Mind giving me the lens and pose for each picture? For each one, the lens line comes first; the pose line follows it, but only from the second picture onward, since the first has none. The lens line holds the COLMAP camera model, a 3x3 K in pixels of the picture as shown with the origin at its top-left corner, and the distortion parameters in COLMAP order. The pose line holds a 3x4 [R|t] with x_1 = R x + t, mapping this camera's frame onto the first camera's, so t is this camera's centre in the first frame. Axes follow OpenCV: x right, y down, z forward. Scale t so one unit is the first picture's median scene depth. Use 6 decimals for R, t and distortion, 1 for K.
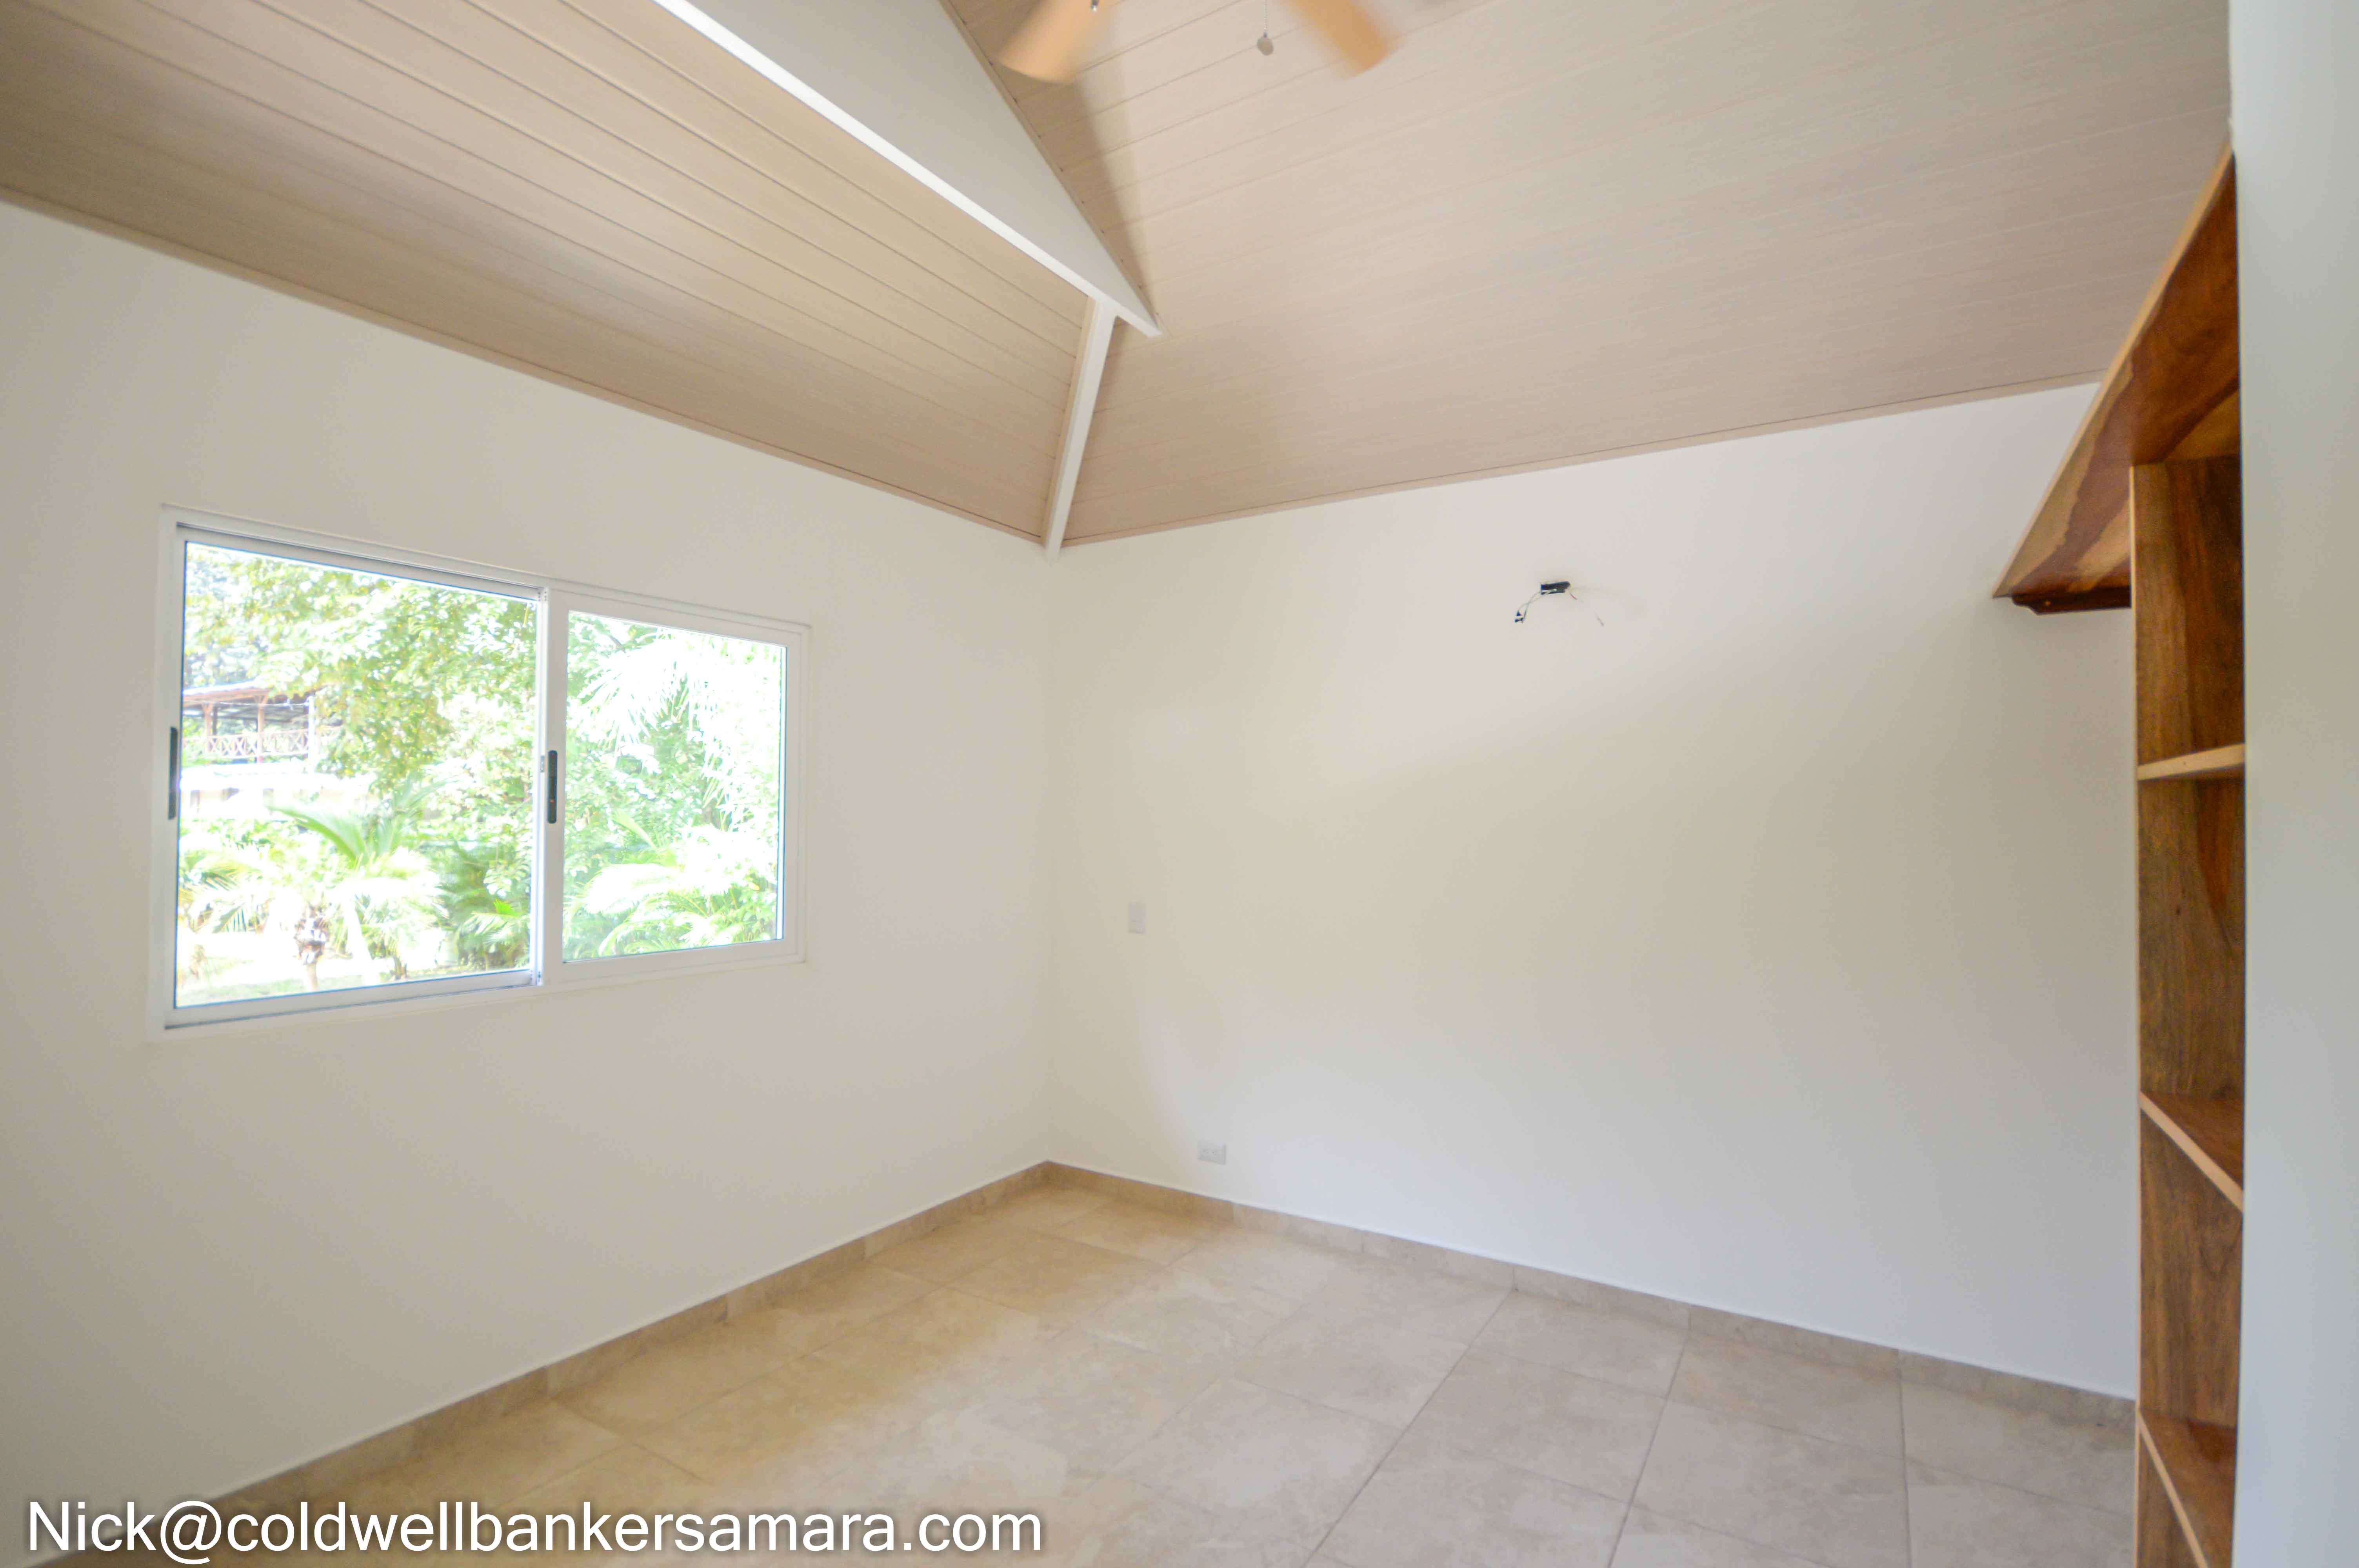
lens RADIAL K [[1088.9, 0, 1223.9], [0, 1088.9, 792.6], [0, 0, 1]] dist [-0.004273, -0.006415]
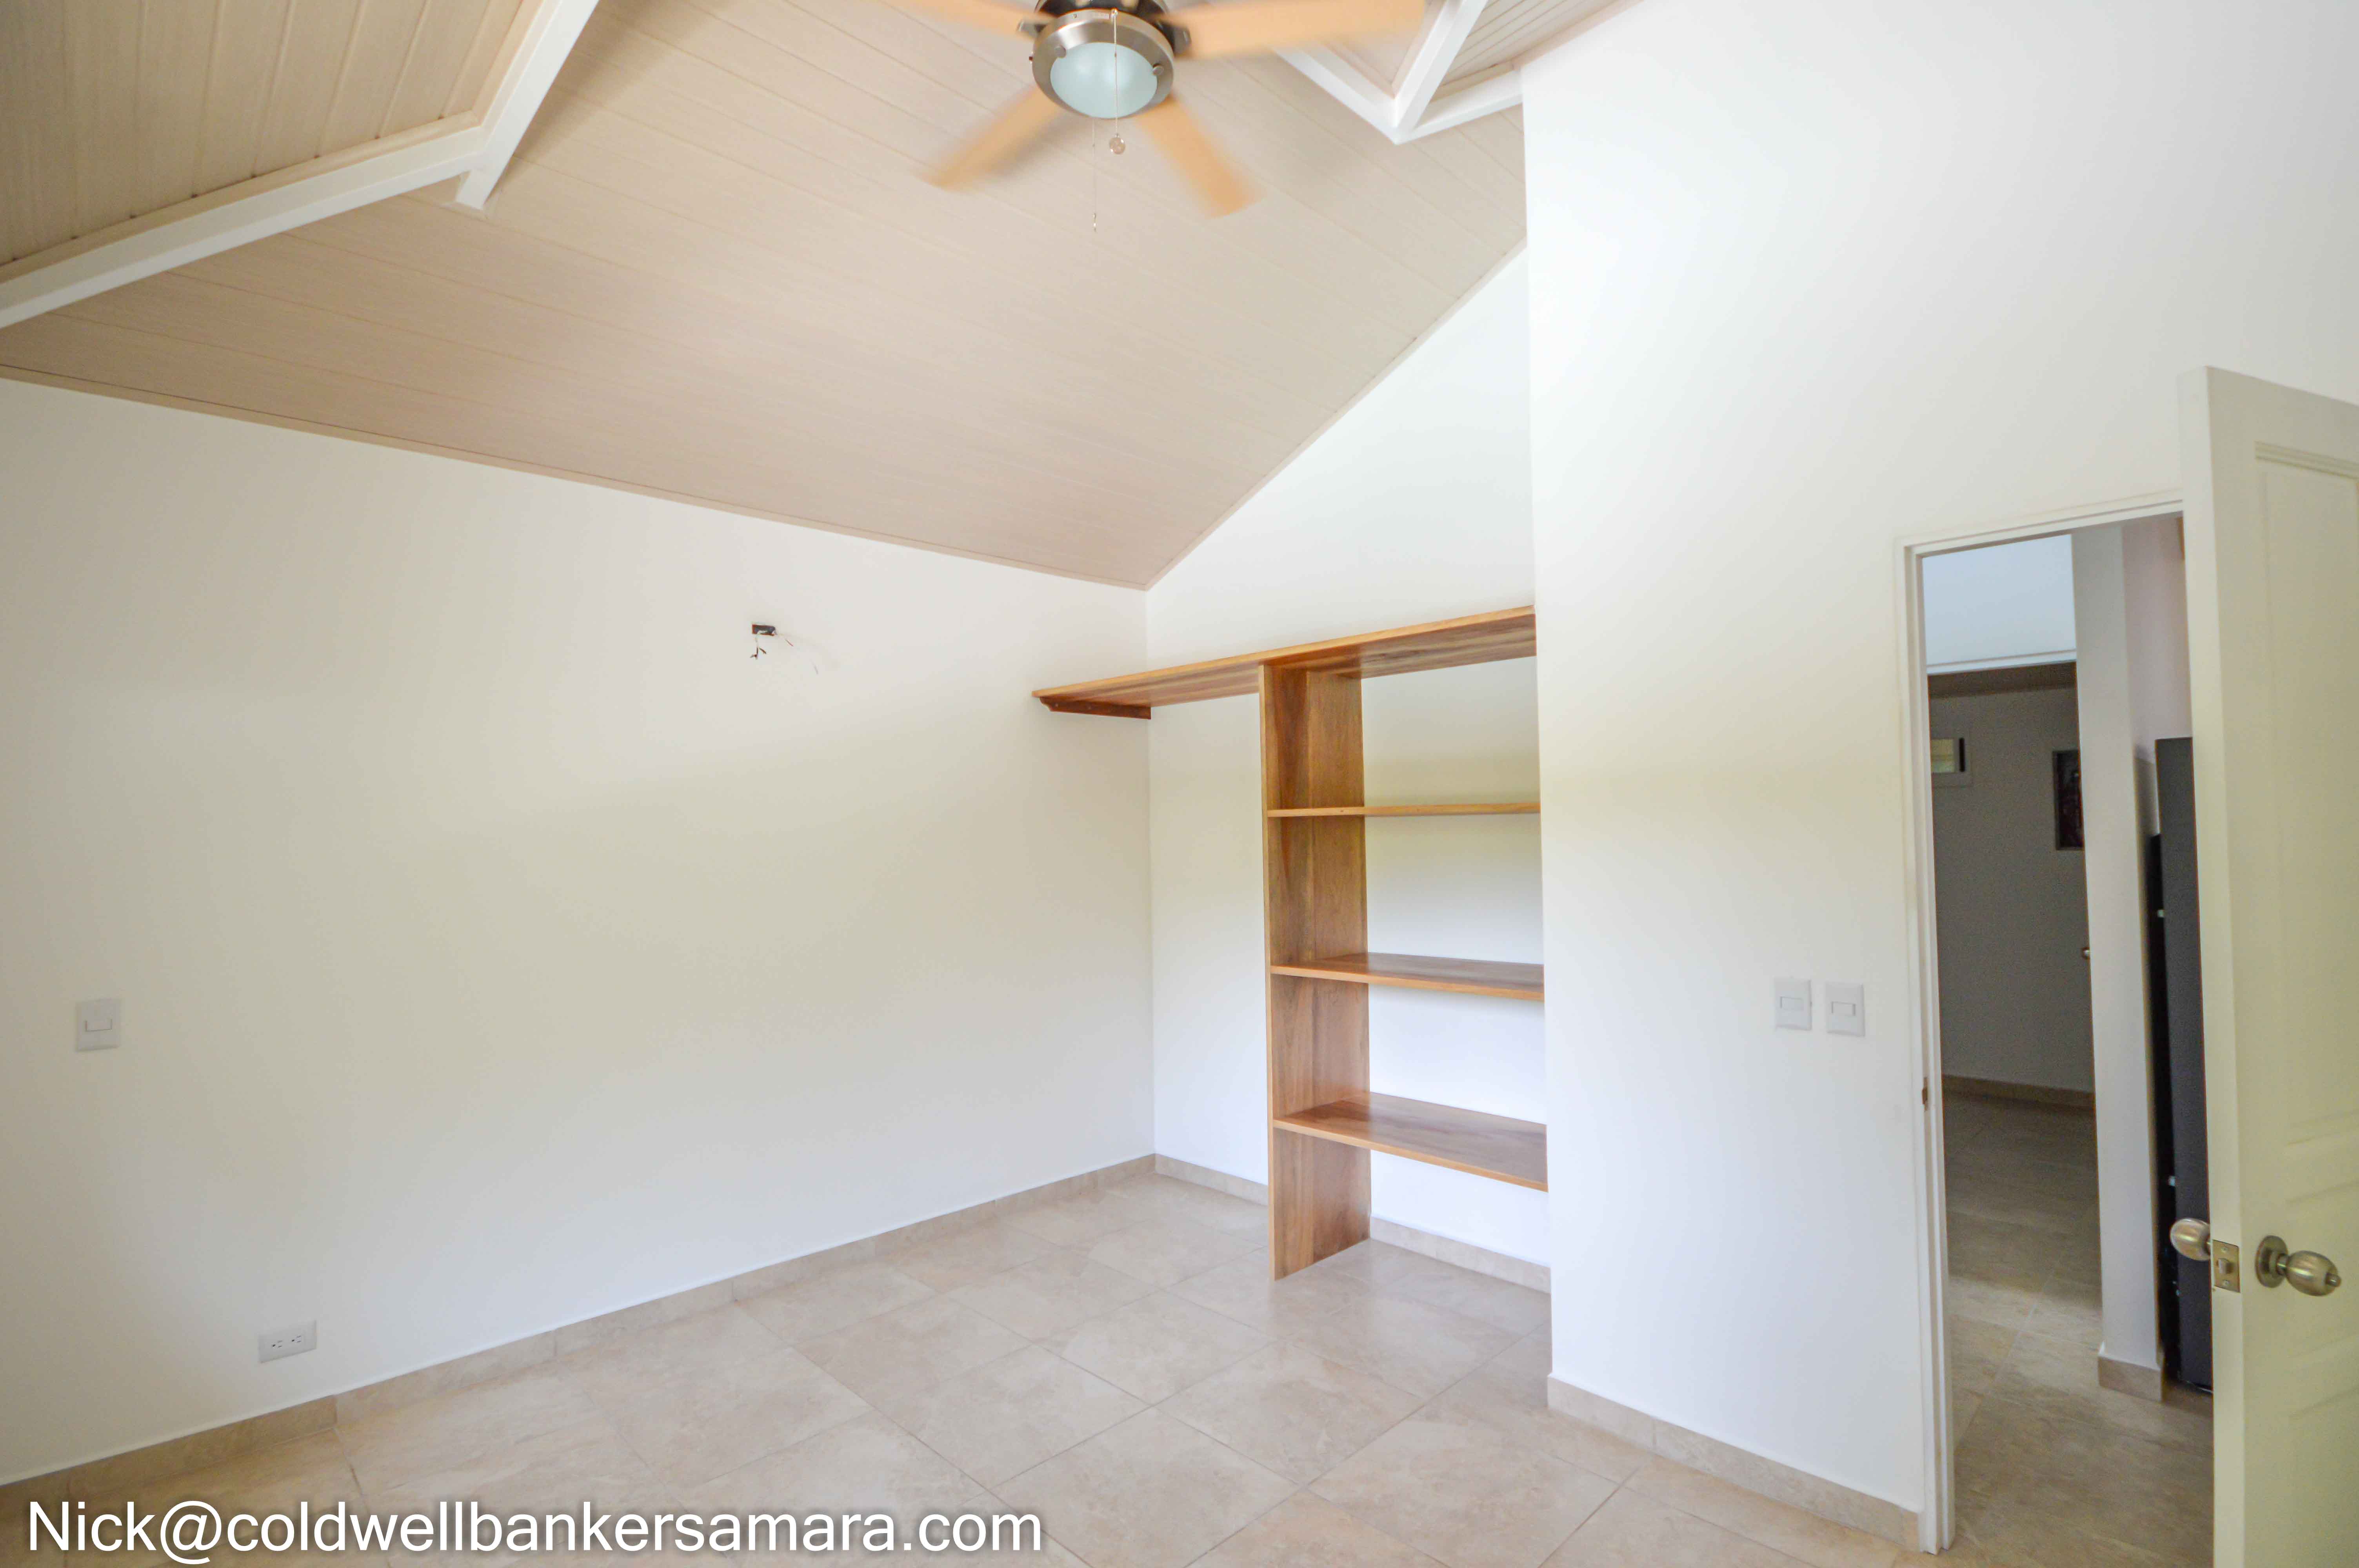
lens RADIAL K [[1088.9, 0, 1170.3], [0, 1088.9, 790.4], [0, 0, 1]] dist [-0.004273, -0.006415]
pose [[0.242560, 0.023681, 0.969847, -0.747873], [-0.006674, 0.999719, -0.022742, -0.008372], [-0.970113, -0.000957, 0.242650, 0.405204]]
